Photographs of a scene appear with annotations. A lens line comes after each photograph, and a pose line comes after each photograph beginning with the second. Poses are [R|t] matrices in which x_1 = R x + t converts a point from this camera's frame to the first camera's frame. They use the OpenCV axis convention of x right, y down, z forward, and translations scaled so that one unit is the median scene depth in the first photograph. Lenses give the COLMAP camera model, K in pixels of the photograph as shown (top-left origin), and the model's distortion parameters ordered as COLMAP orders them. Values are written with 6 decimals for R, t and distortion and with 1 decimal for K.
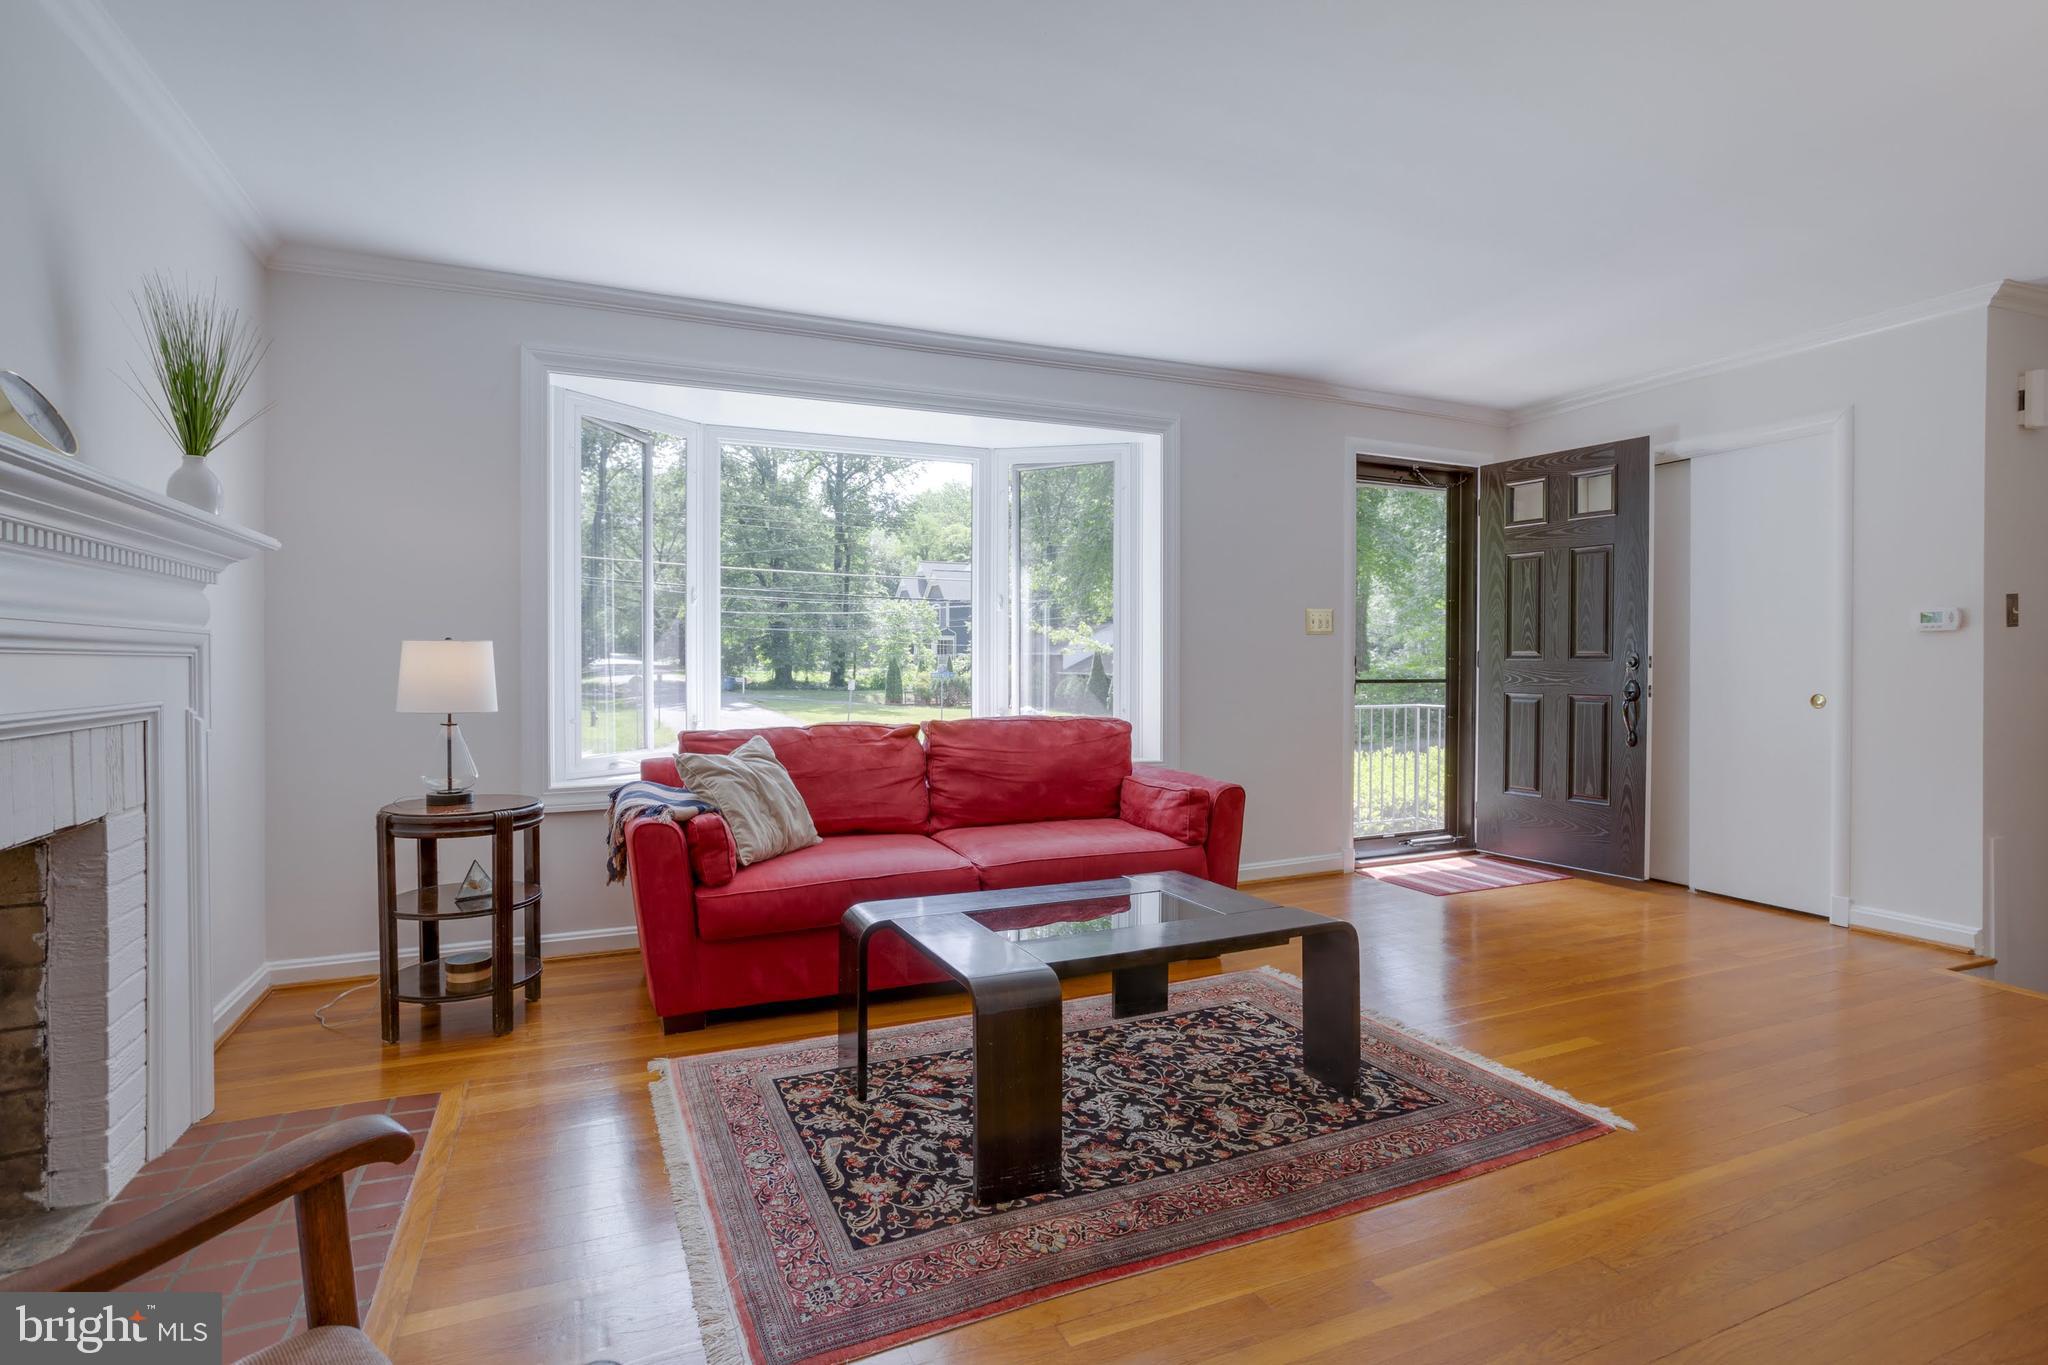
lens RADIAL K [[1010.5, 0, 1018.5], [0, 1010.5, 672.8], [0, 0, 1]] dist [-0.040695, 0.017156]
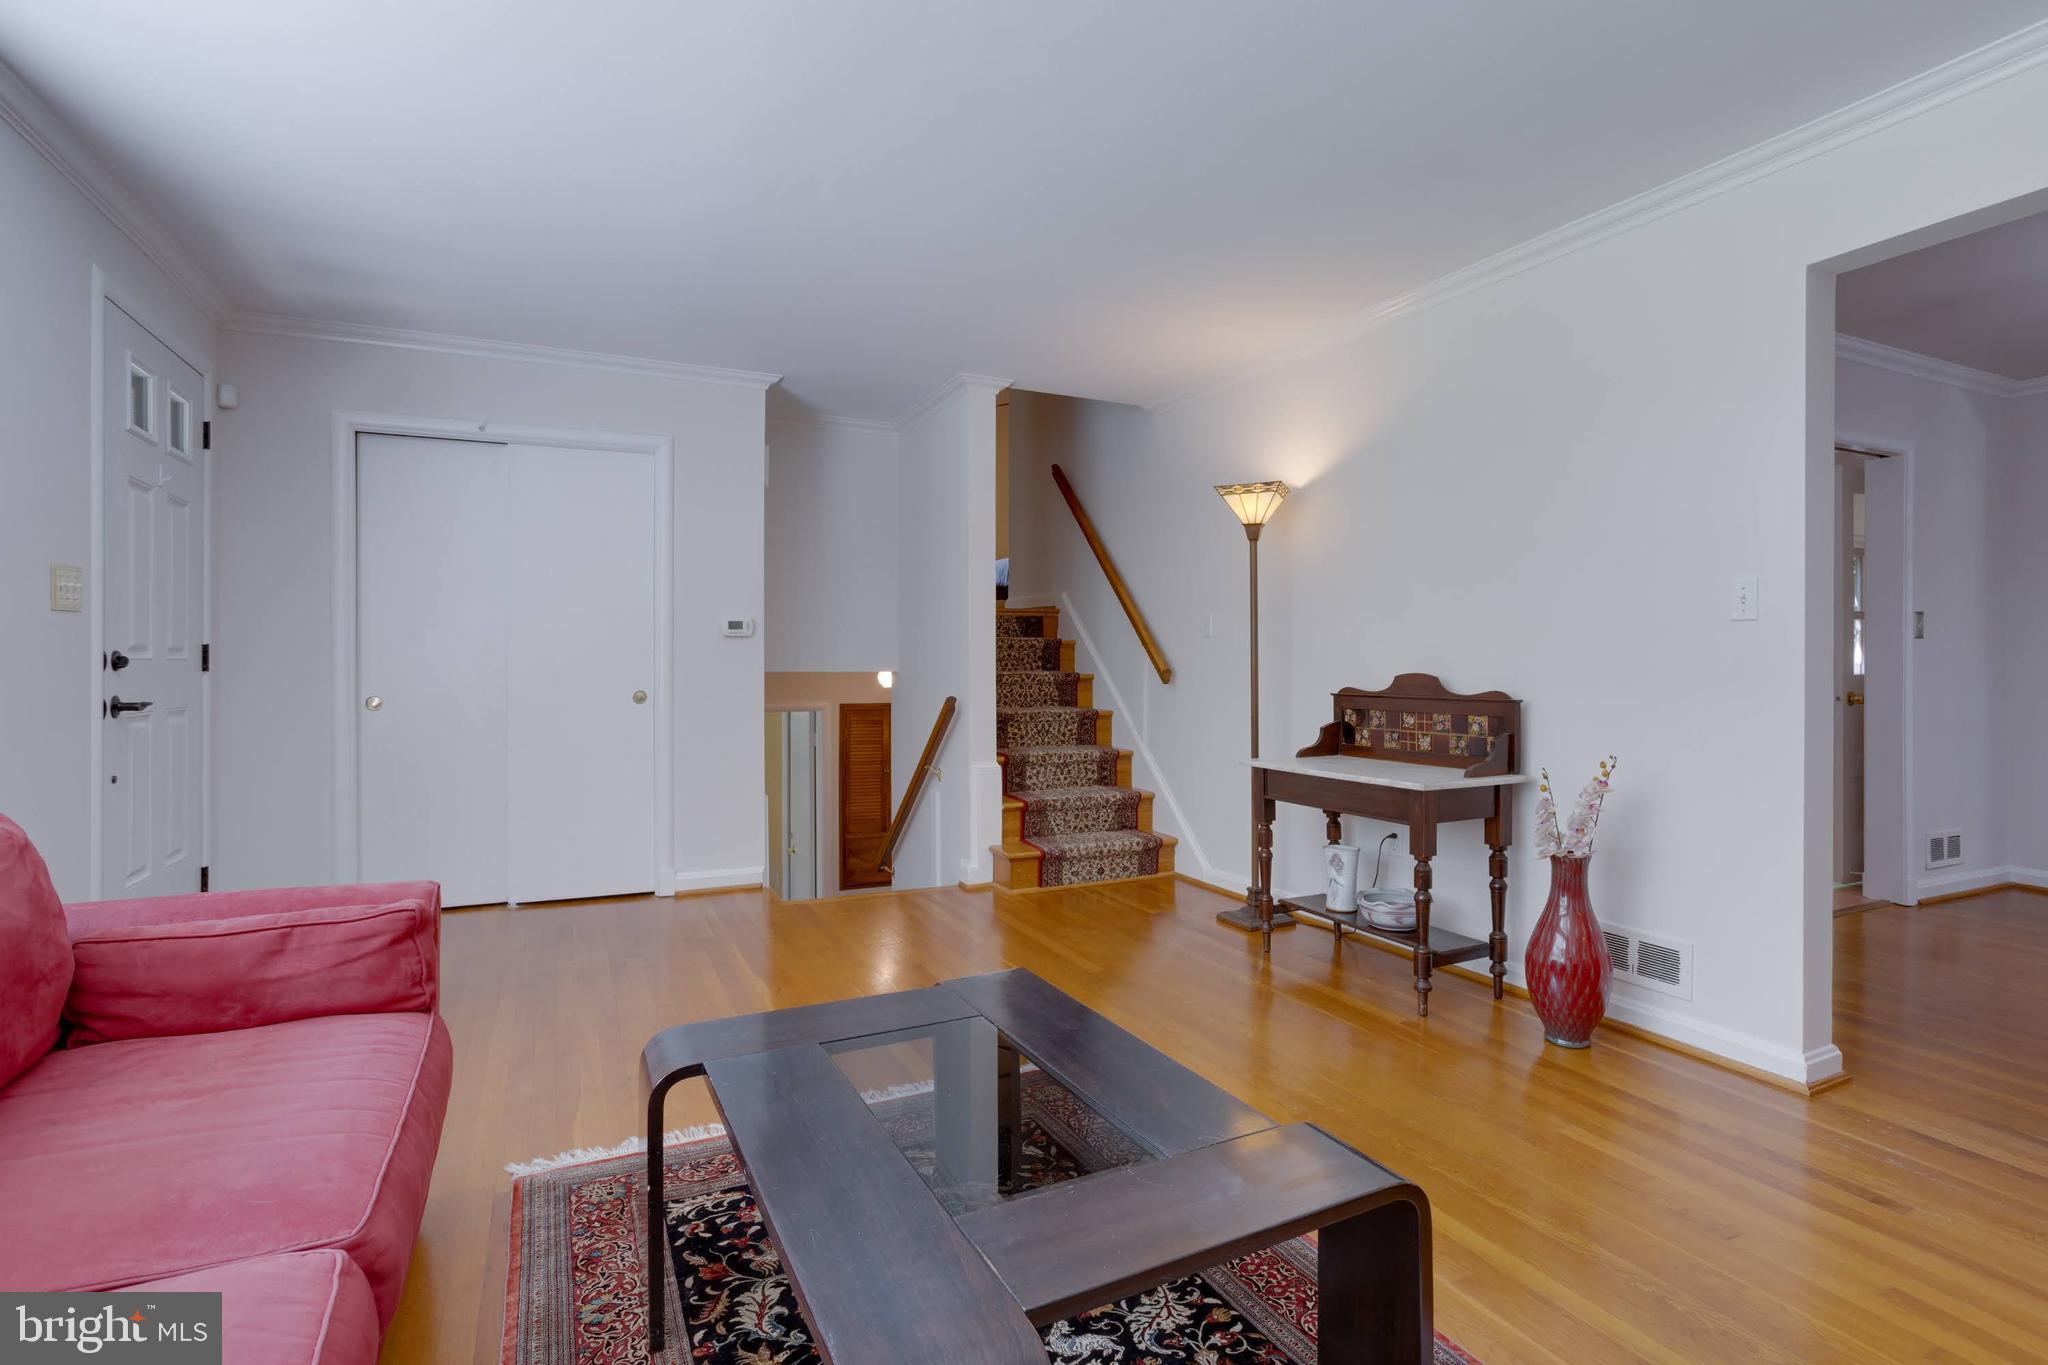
lens RADIAL K [[1010.5, 0, 1077.7], [0, 1010.5, 676.9], [0, 0, 1]] dist [-0.040695, 0.017156]
pose [[-0.054774, -0.012313, 0.998423, -0.445013], [0.011831, 0.999846, 0.012980, -0.003999], [-0.998429, 0.012524, -0.054620, 0.862738]]
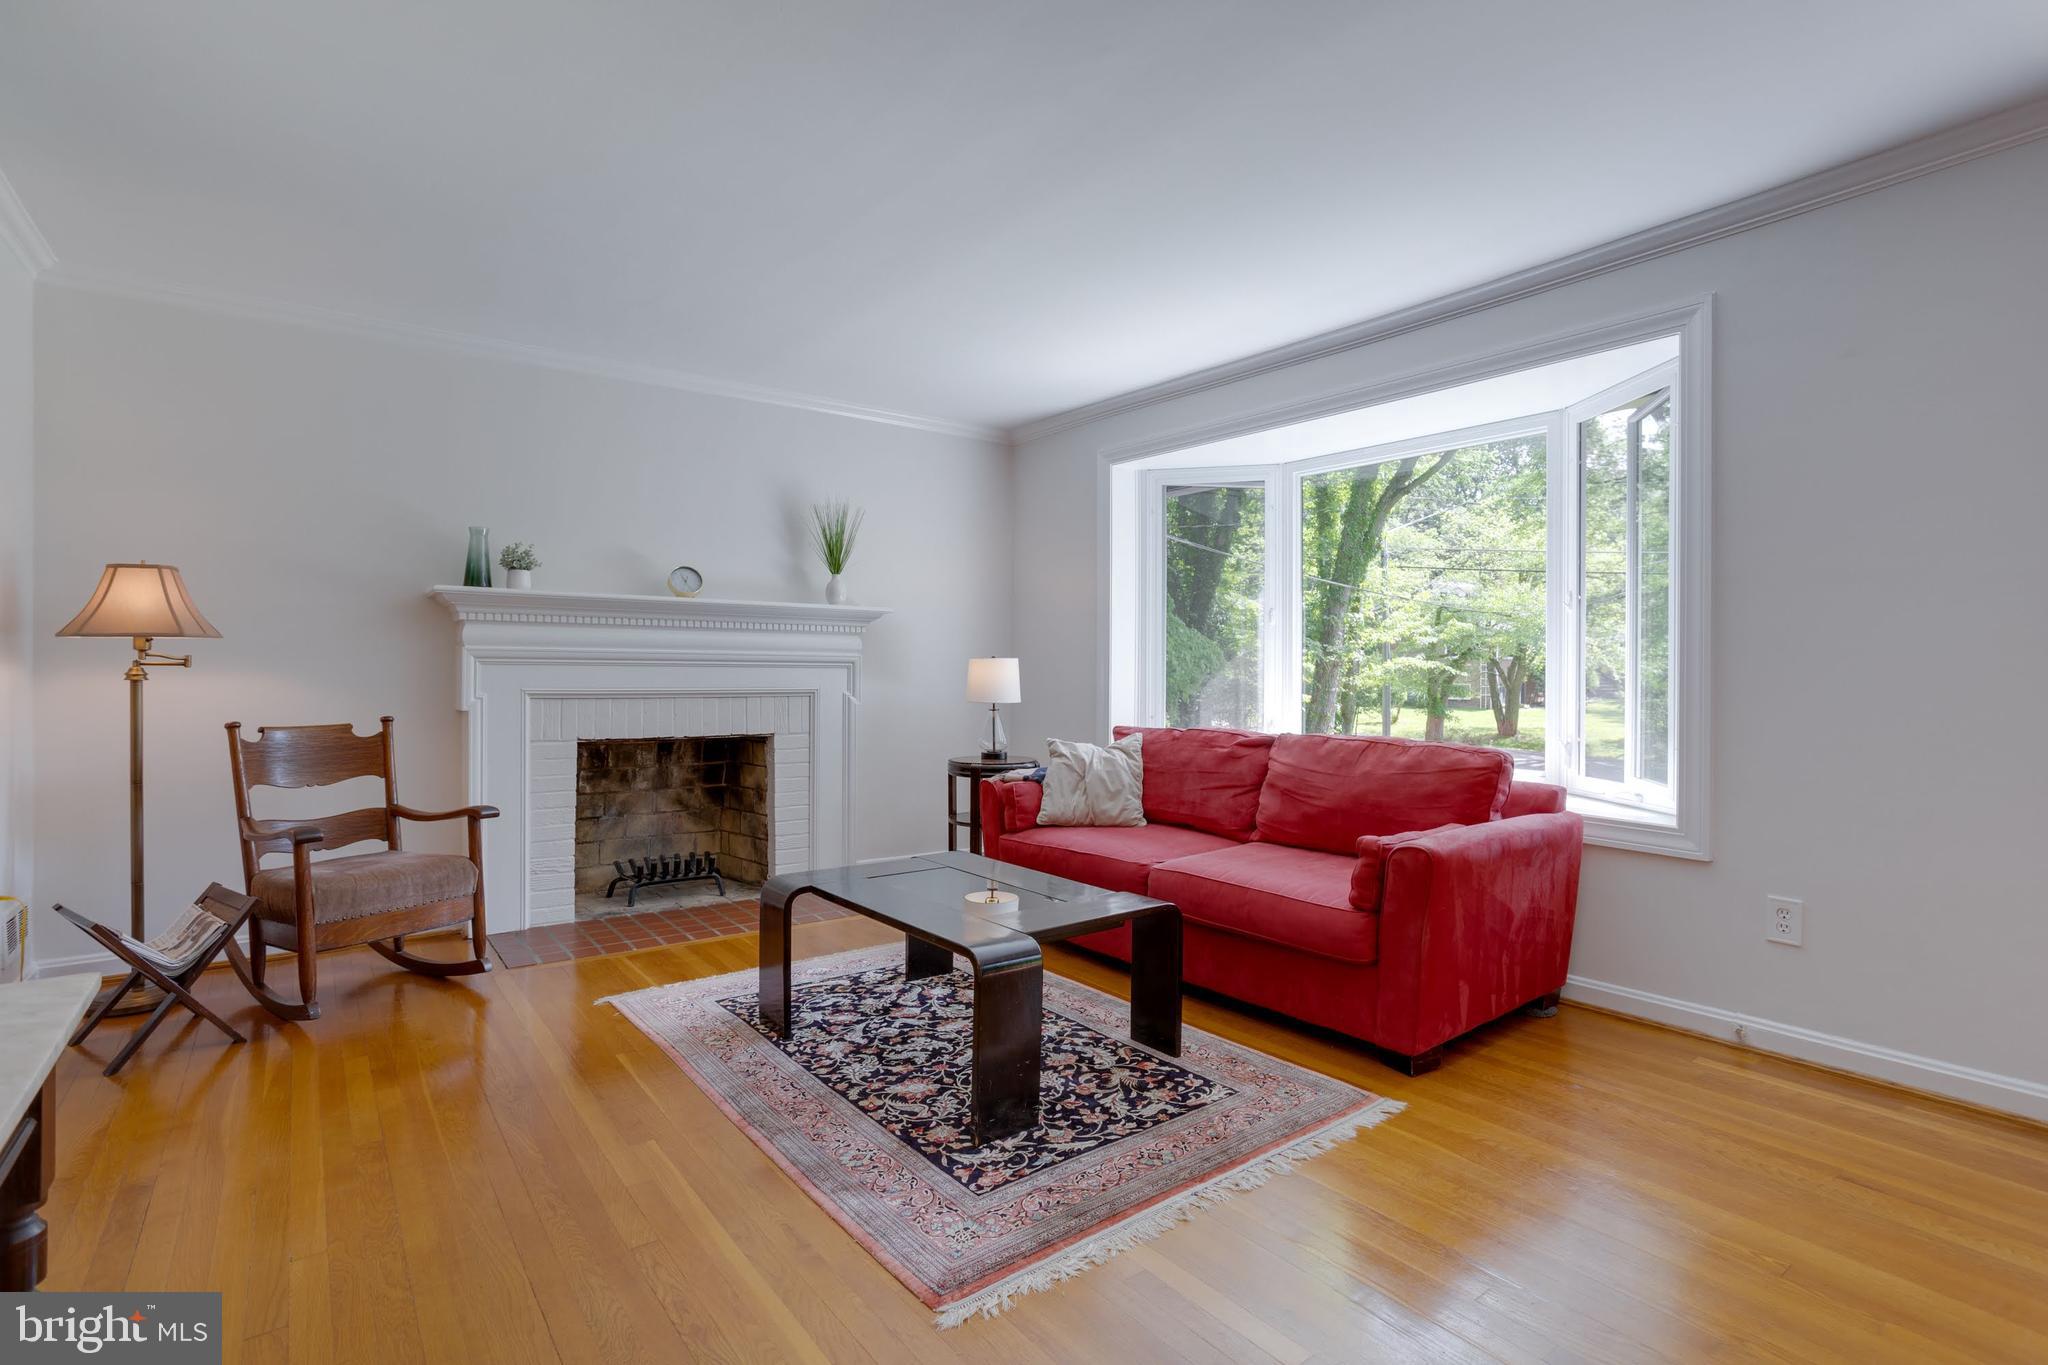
lens RADIAL K [[1010.5, 0, 1054.1], [0, 1010.5, 685.6], [0, 0, 1]] dist [-0.040695, 0.017156]
pose [[0.231099, 0.013111, -0.972842, 1.081606], [-0.016126, 0.999823, 0.009644, -0.004870], [0.972797, 0.013460, 0.231270, 0.743140]]
